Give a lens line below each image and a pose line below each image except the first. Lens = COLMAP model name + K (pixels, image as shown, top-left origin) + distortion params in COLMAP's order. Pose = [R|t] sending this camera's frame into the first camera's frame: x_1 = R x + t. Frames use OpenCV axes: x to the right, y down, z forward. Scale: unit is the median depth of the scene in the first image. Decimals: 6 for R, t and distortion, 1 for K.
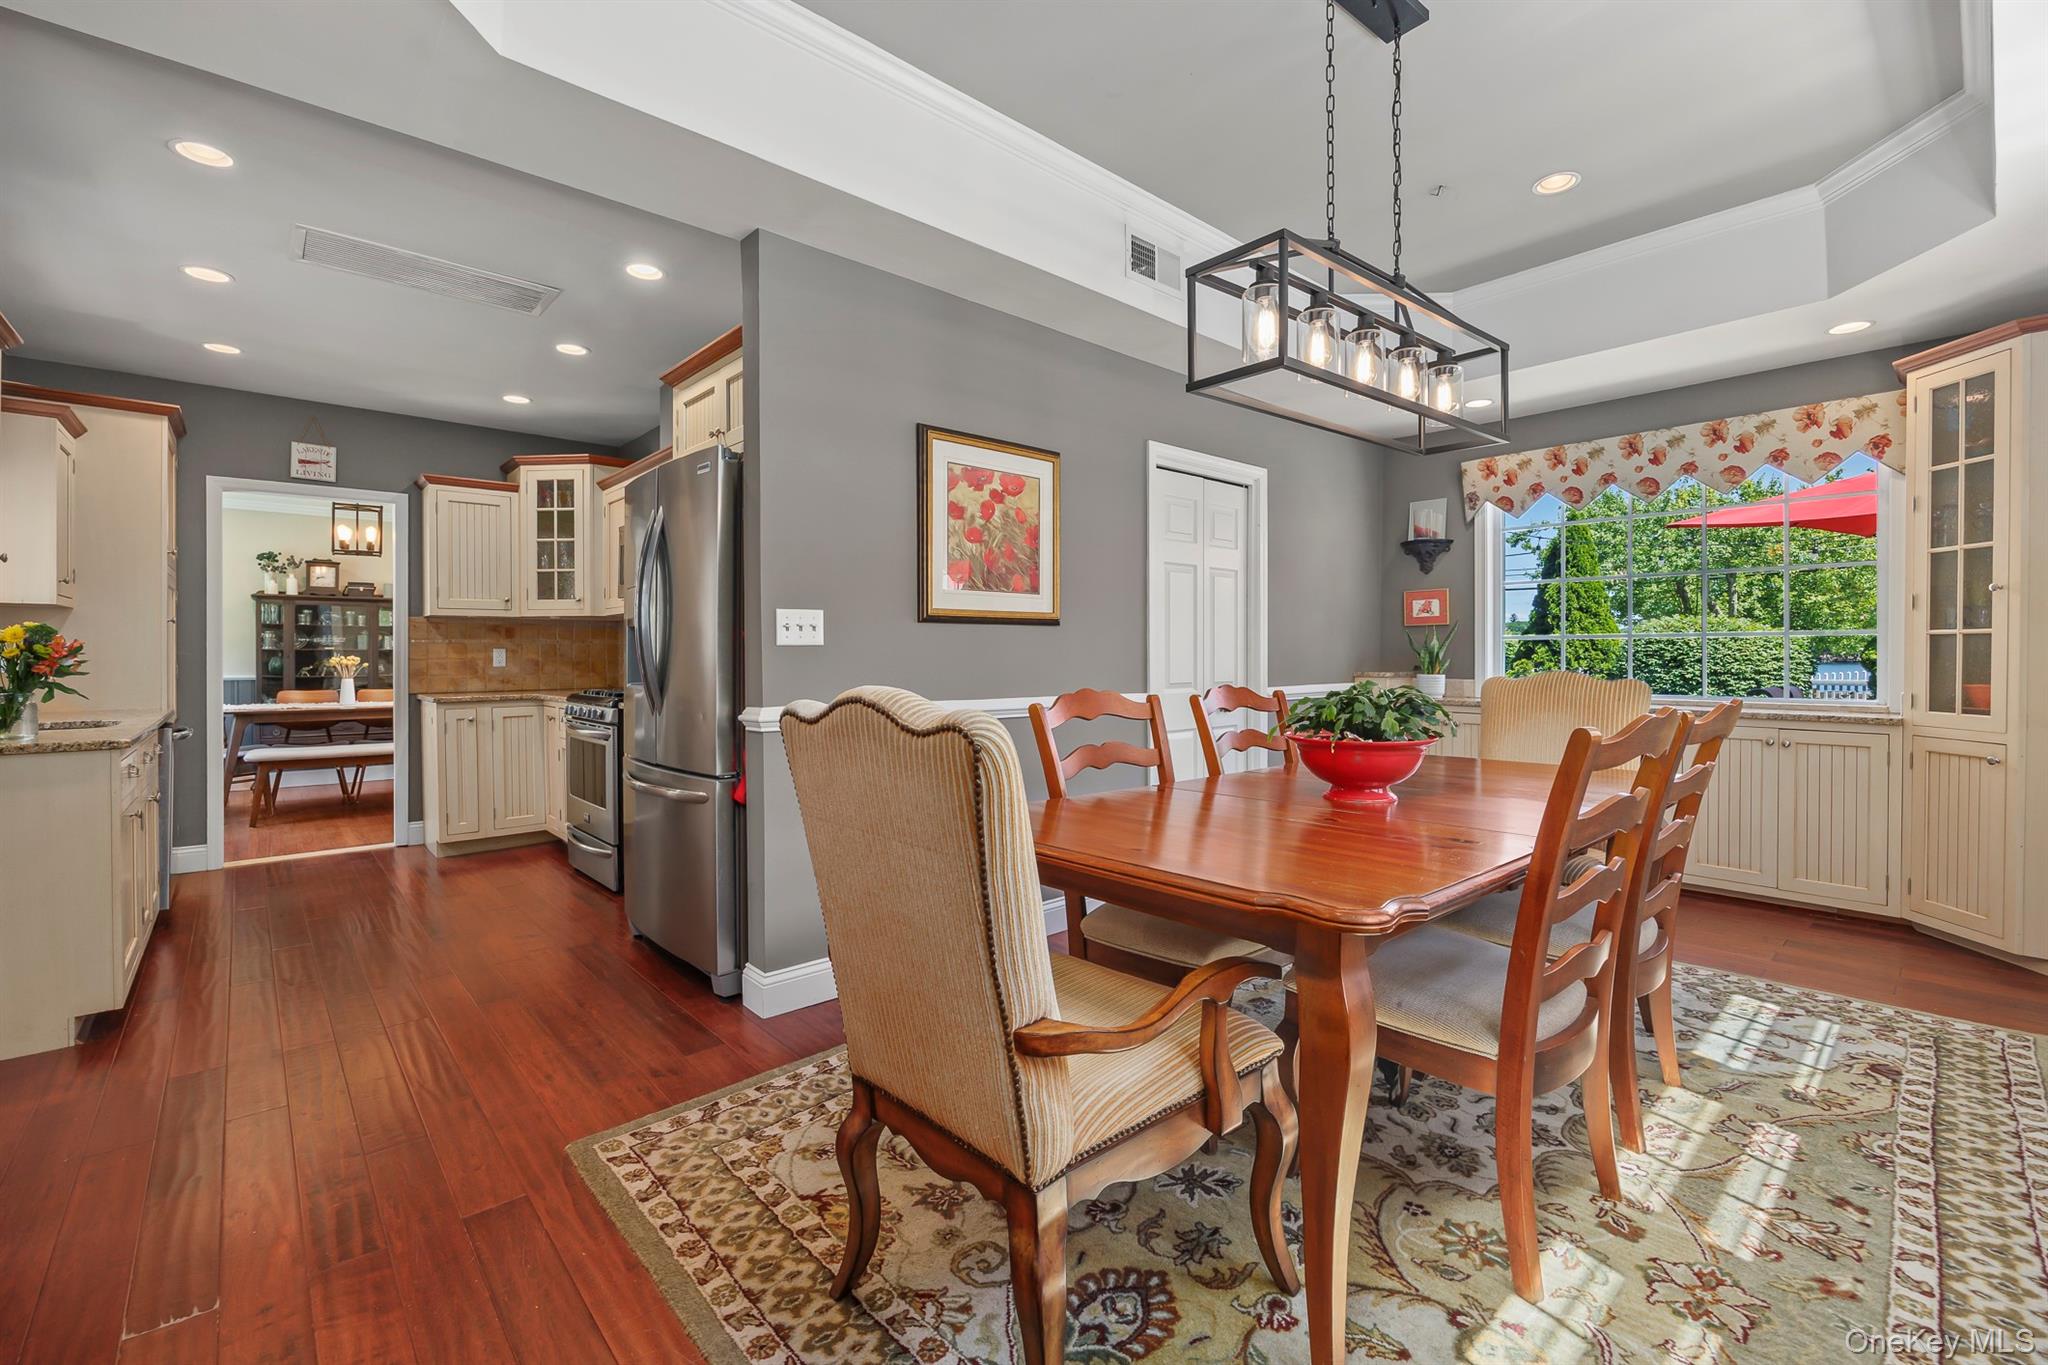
lens RADIAL K [[883.8, 0, 1005.5], [0, 883.8, 656.0], [0, 0, 1]] dist [-0.003663, -0.000157]
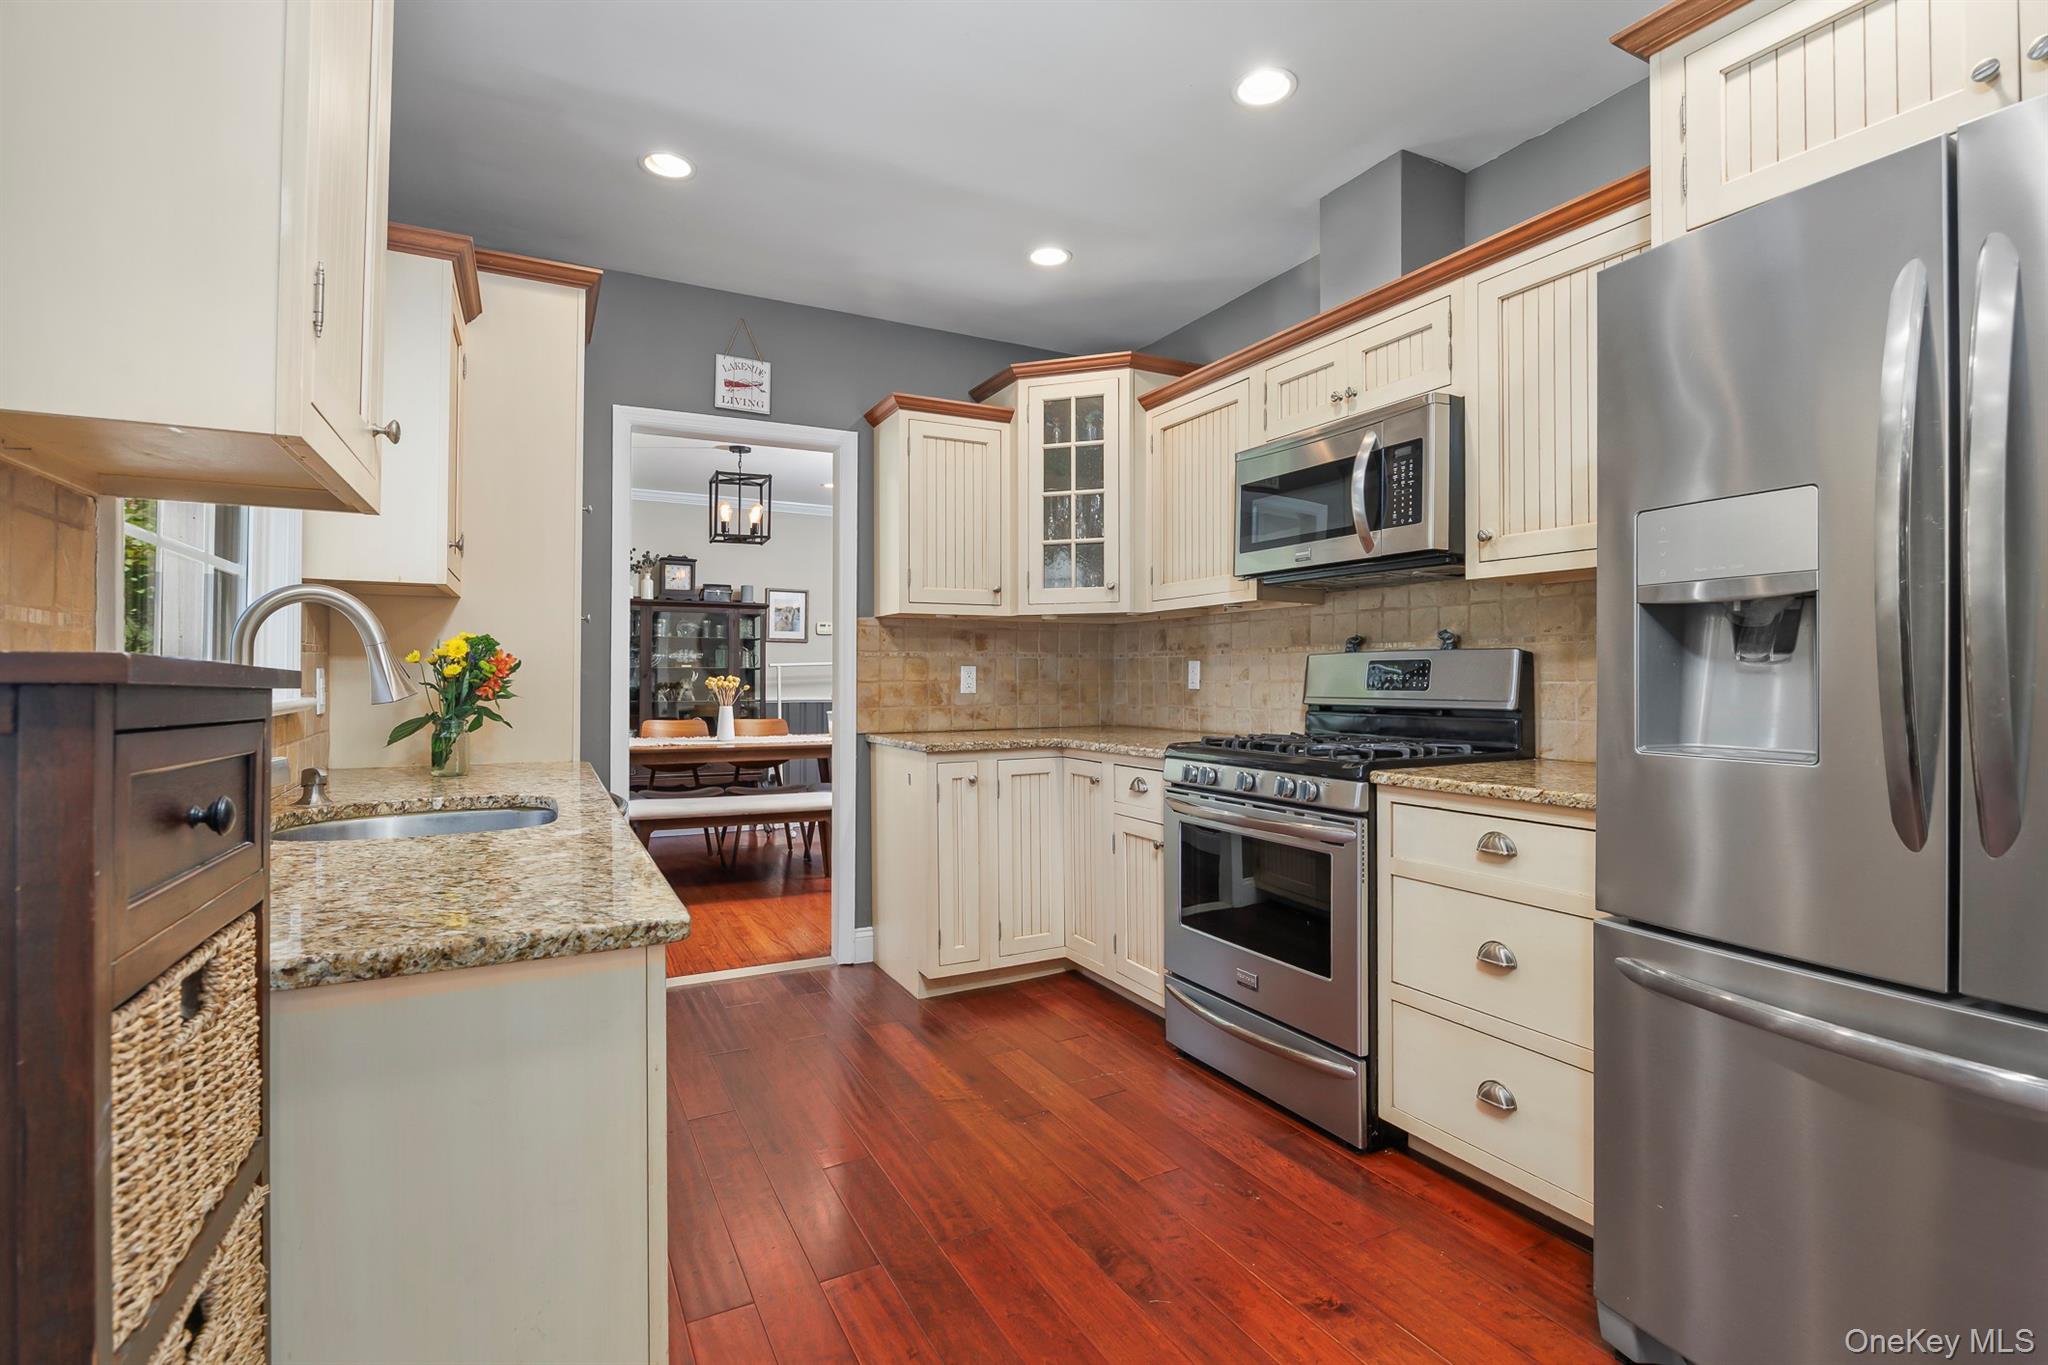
lens RADIAL K [[953.1, 0, 1023.4], [0, 953.1, 670.9], [0, 0, 1]] dist [-0.014756, 0.001293]
pose [[0.973110, 0.001710, -0.230333, -0.378537], [-0.003339, 0.999972, -0.006683, 0.000138], [0.230315, 0.007273, 0.973089, 0.322636]]
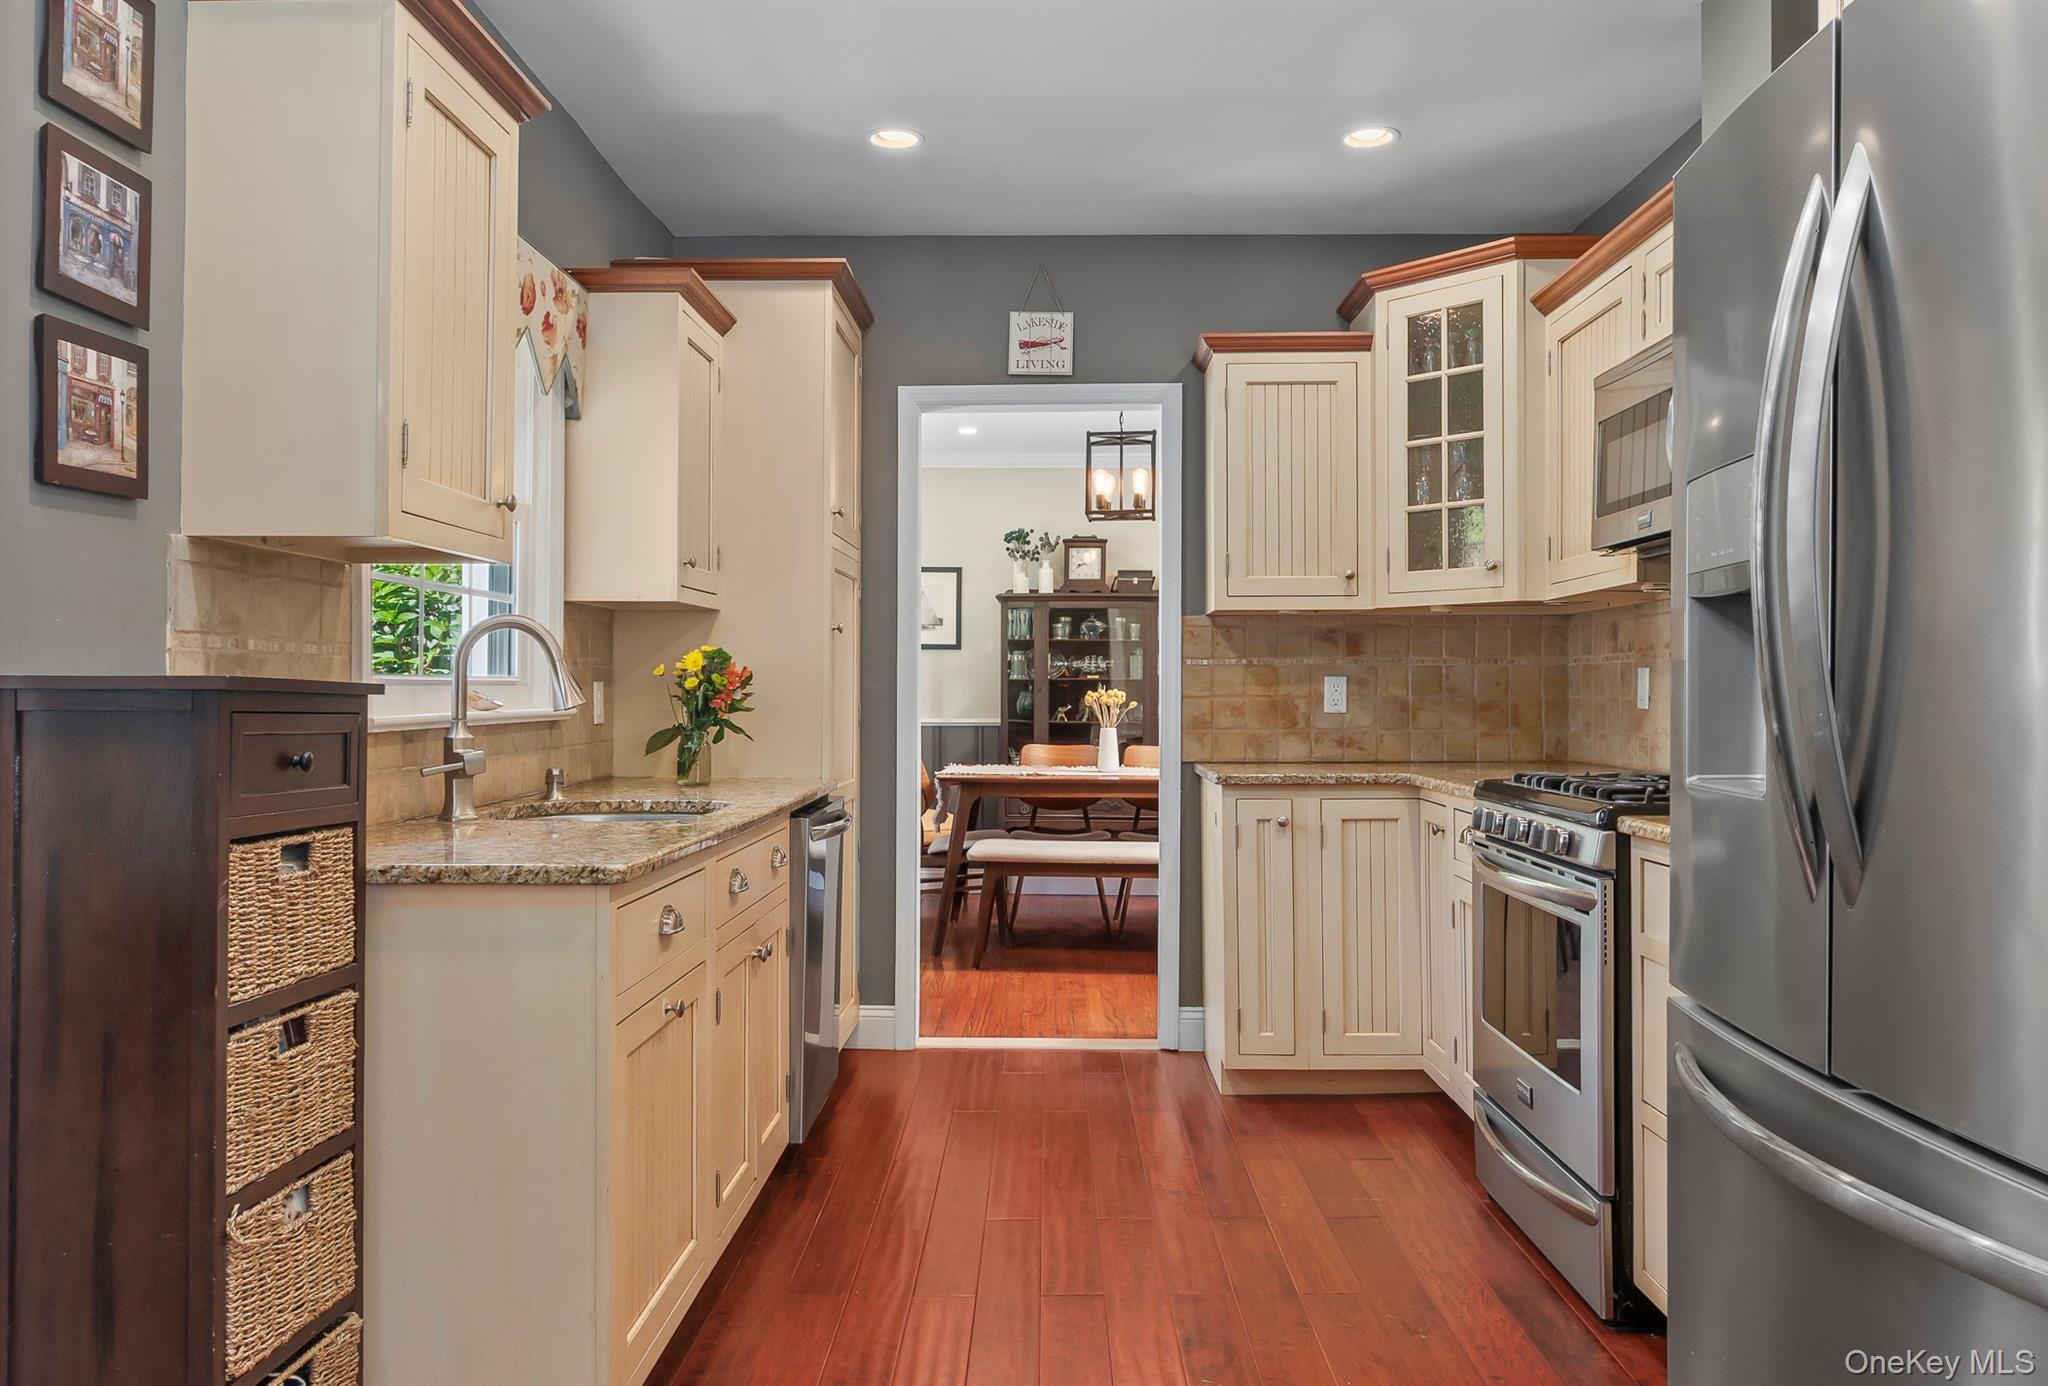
lens RADIAL K [[1465.6, 0, 1004.9], [0, 1465.6, 685.4], [0, 0, 1]] dist [0.001899, -0.001058]
pose [[0.736295, 0.001319, -0.676659, -0.156340], [-0.004538, 0.999985, -0.002988, 0.000258], [0.676645, 0.005271, 0.736290, 0.274376]]
